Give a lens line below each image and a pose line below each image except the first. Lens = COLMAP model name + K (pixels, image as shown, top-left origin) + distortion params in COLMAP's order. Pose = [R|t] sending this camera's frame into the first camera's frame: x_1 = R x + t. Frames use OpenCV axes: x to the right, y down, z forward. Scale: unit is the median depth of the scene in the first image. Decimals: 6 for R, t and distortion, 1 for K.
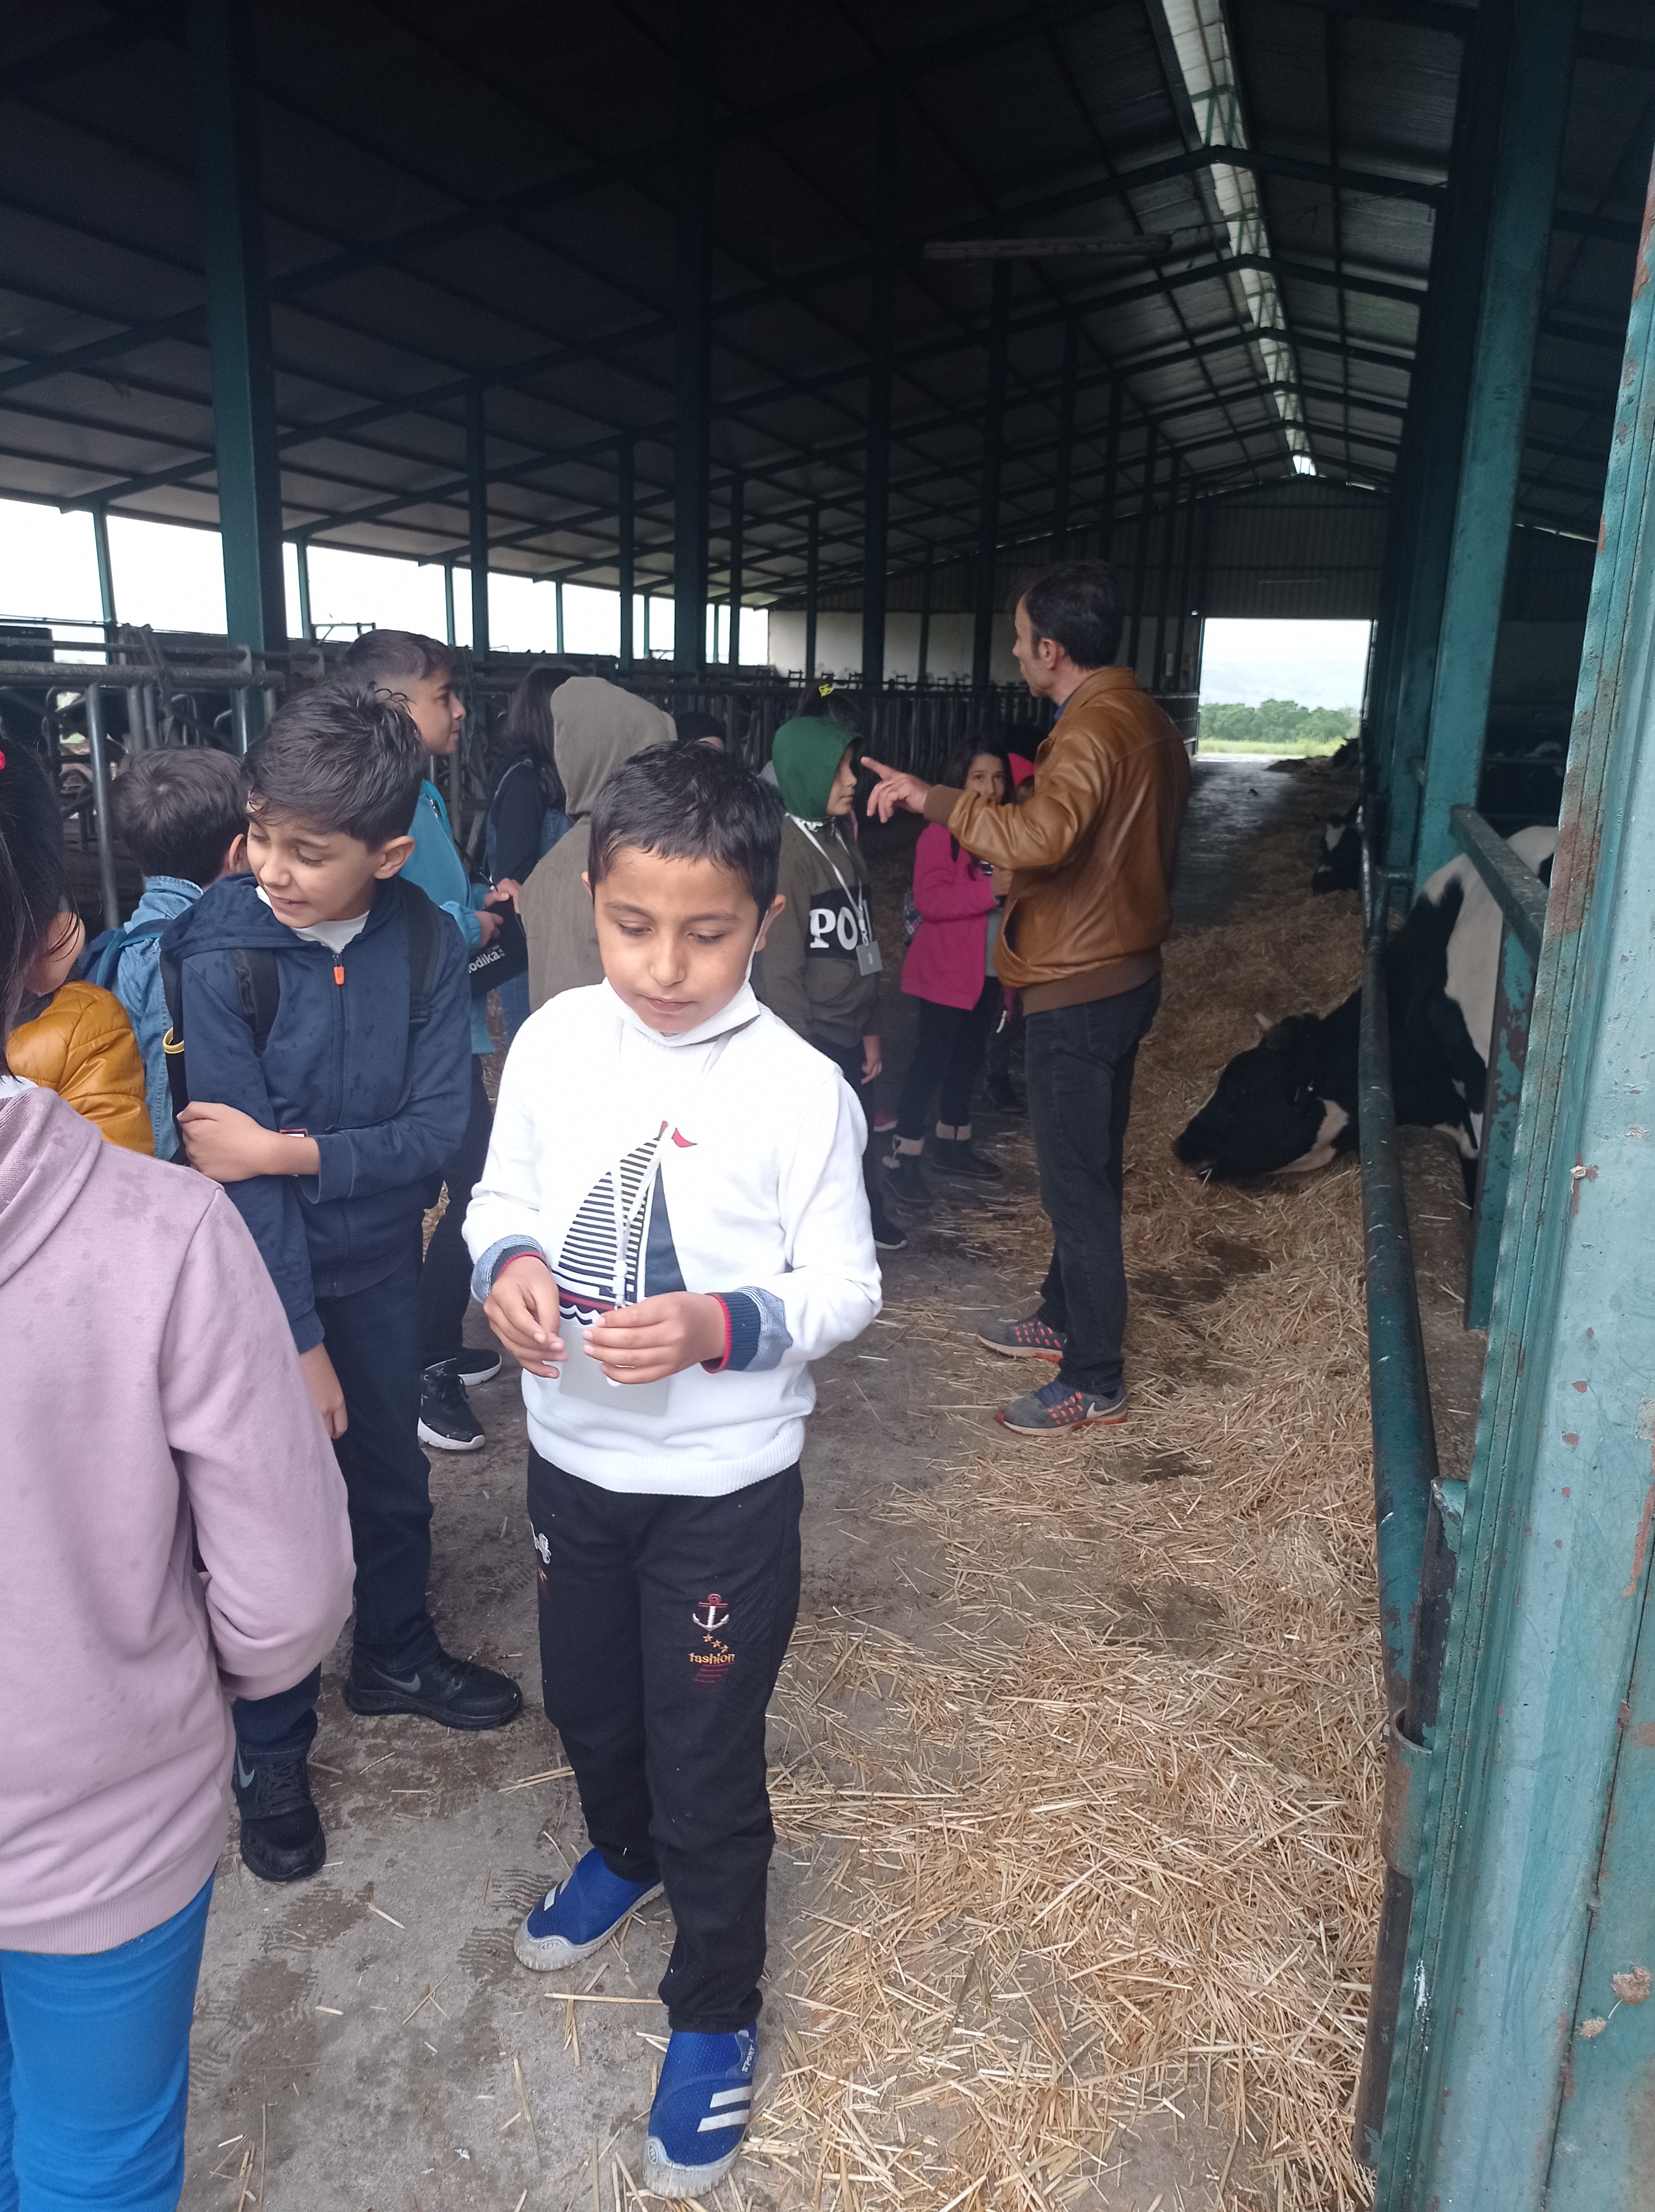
lens RADIAL K [[1611.8, 0, 839.8], [0, 1611.8, 1117.2], [0, 0, 1]] dist [0.029574, -0.029030]
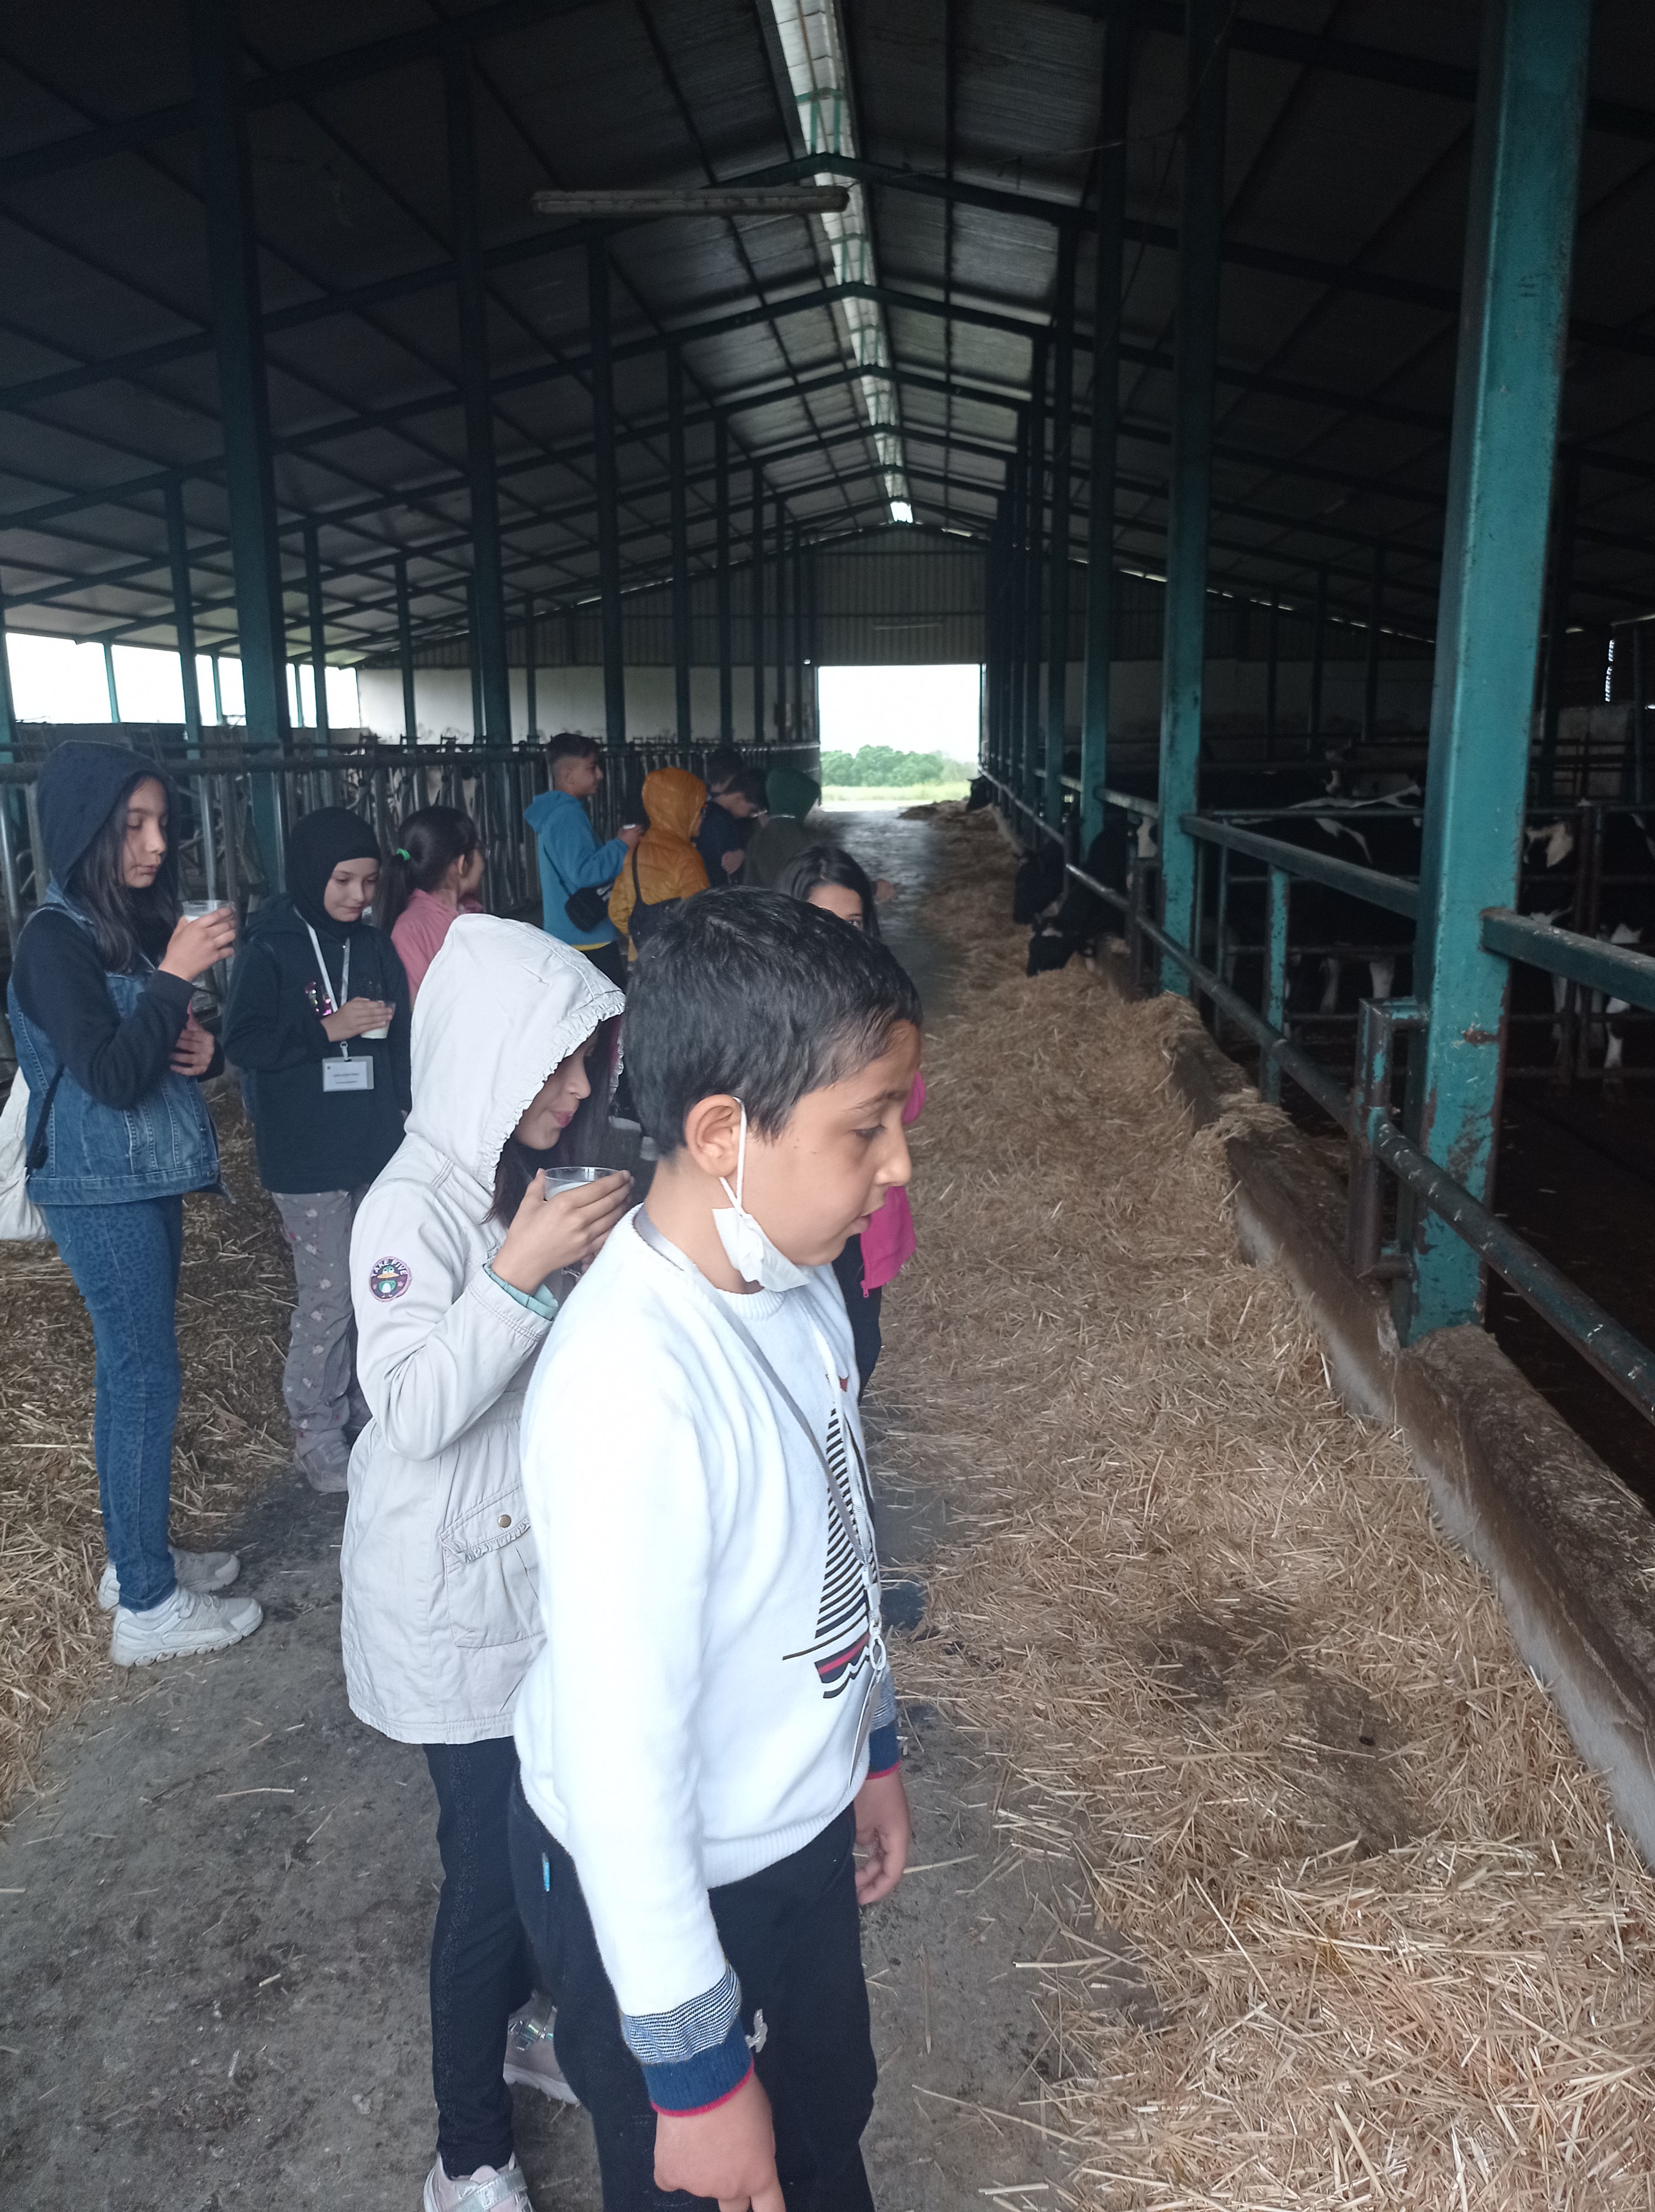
lens RADIAL K [[1611.8, 0, 836.2], [0, 1611.8, 1115.5], [0, 0, 1]] dist [0.029574, -0.029030]
pose [[0.971469, -0.087561, 0.220413, -0.006469], [0.094566, 0.995288, -0.021412, -0.022219], [-0.217499, 0.041645, 0.975172, 0.076899]]
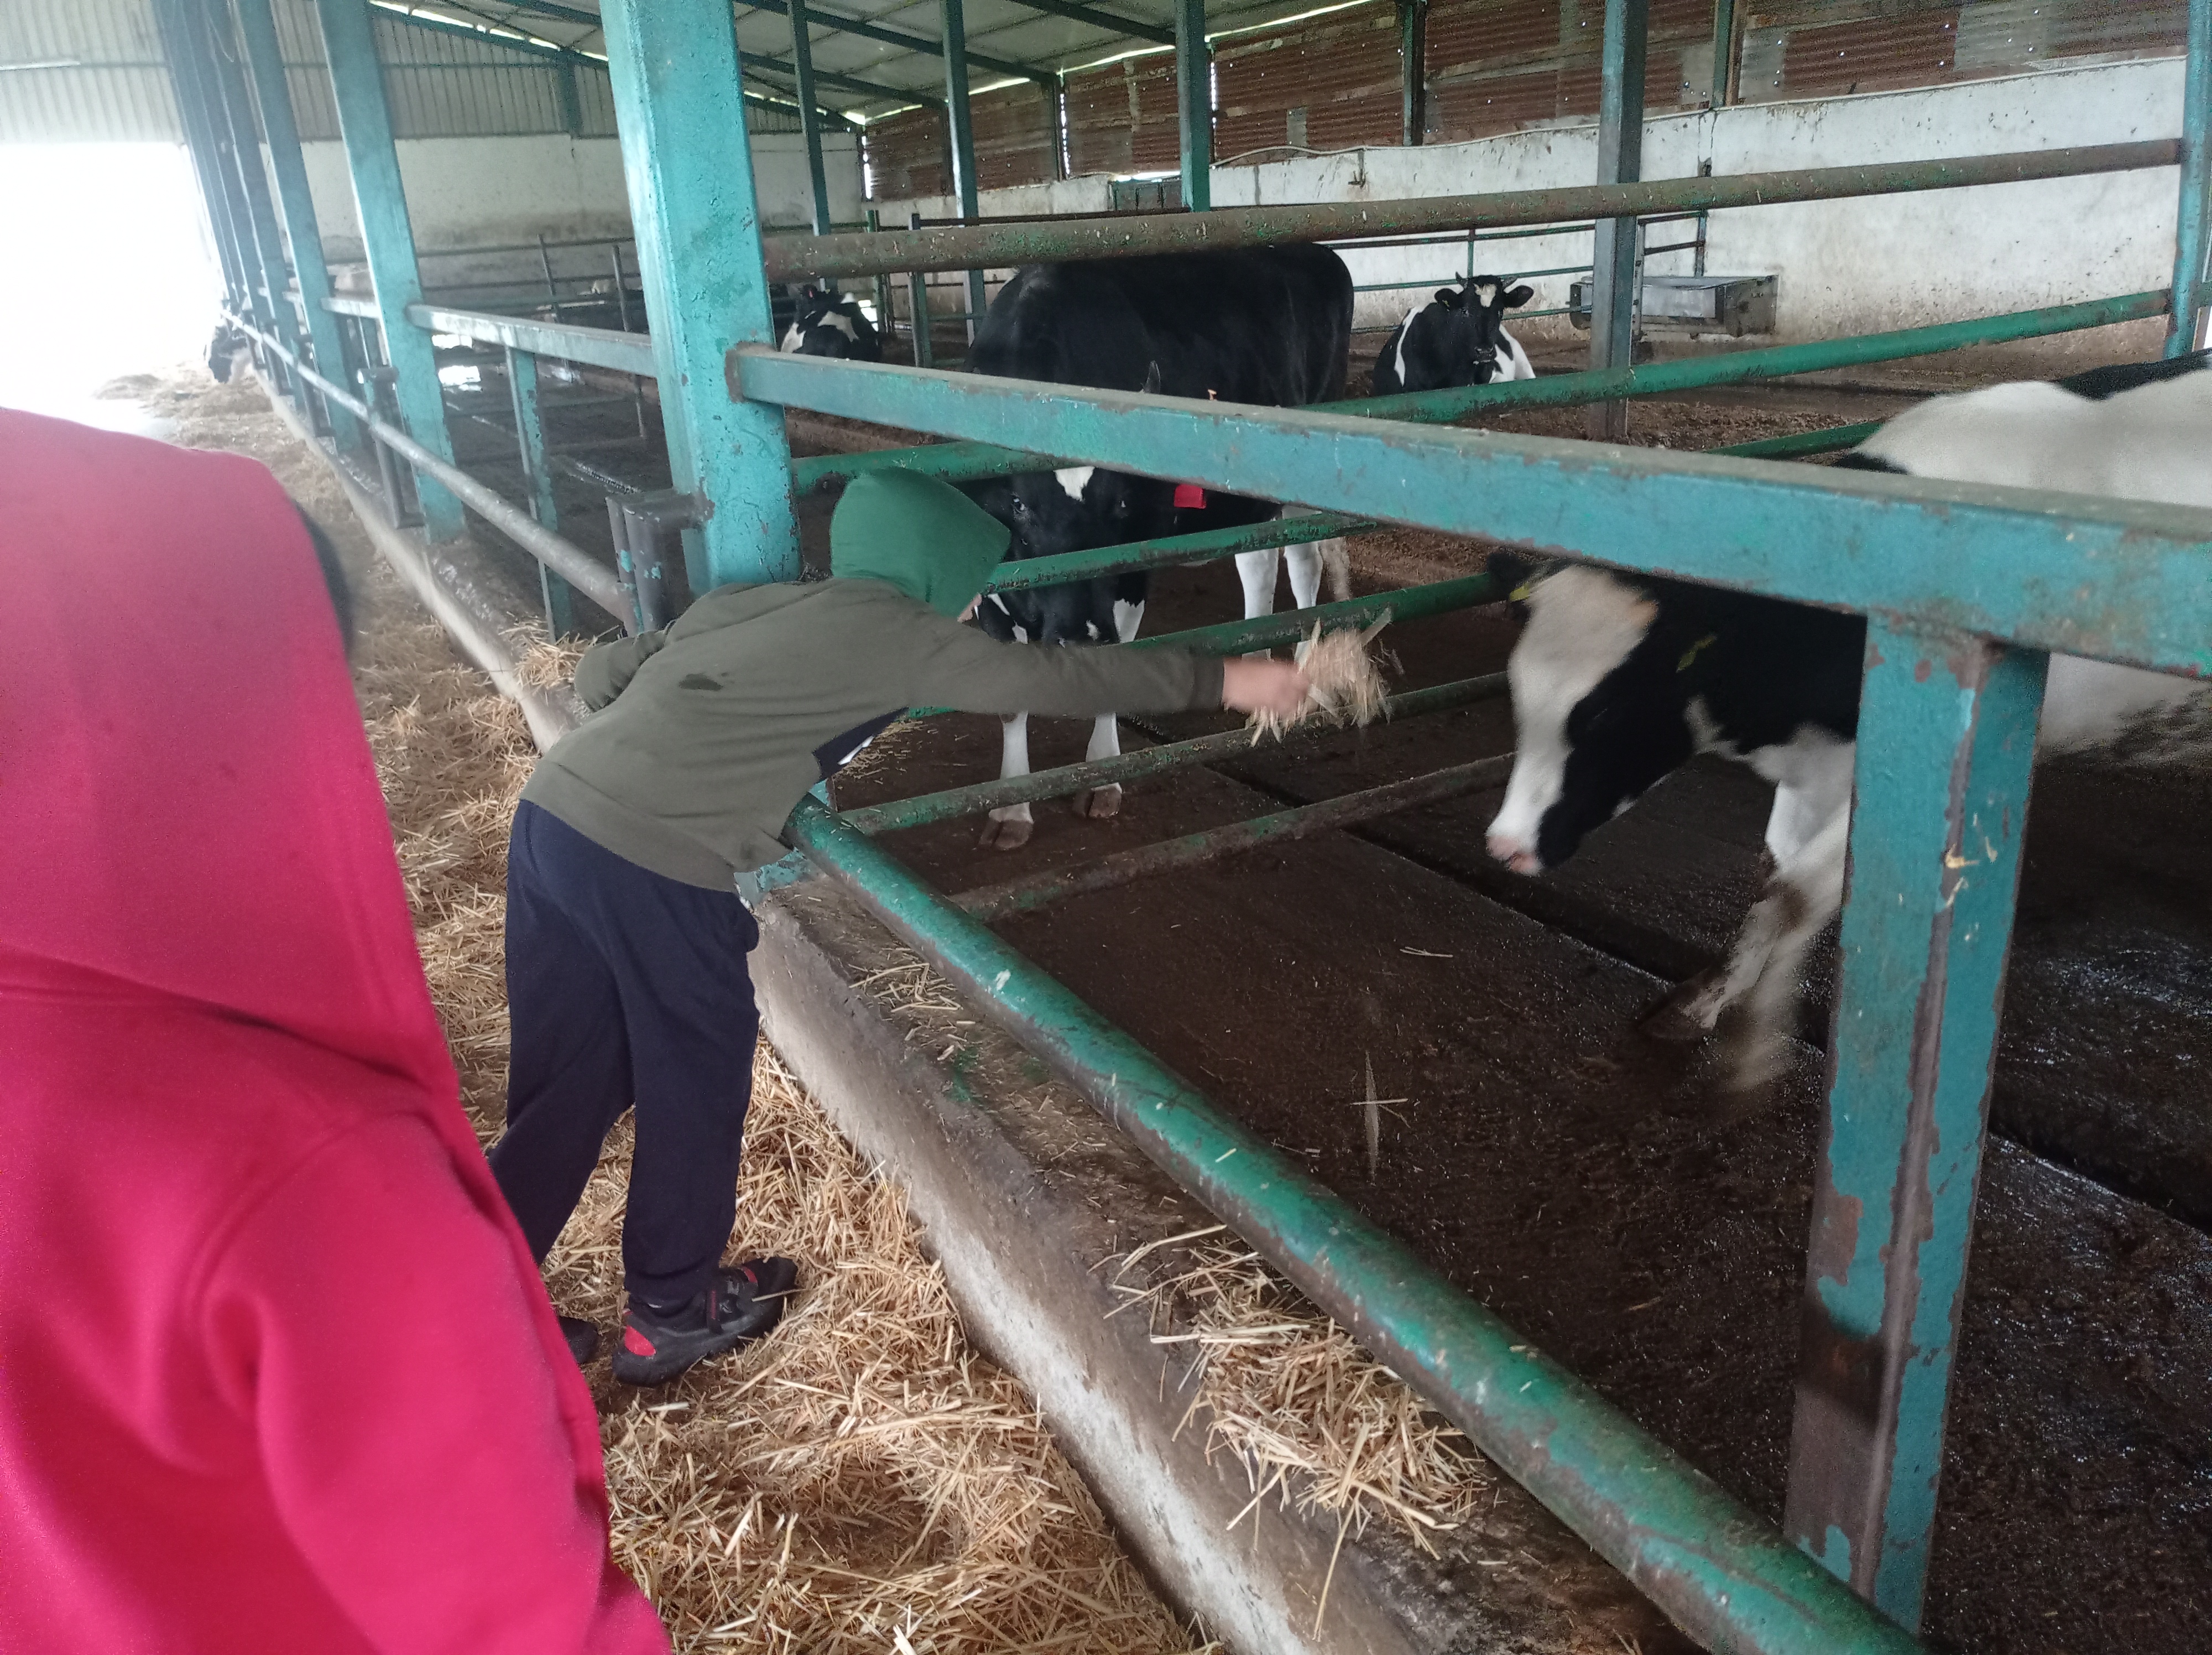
lens RADIAL K [[1611.8, 0, 1105.5], [0, 1611.8, 827.5], [0, 0, 1]] dist [0.029574, -0.029030]
pose [[0.693392, -0.312465, 0.649286, 0.111150], [0.258549, 0.948971, 0.180574, -0.098407], [-0.672577, 0.042664, 0.738797, 0.401698]]
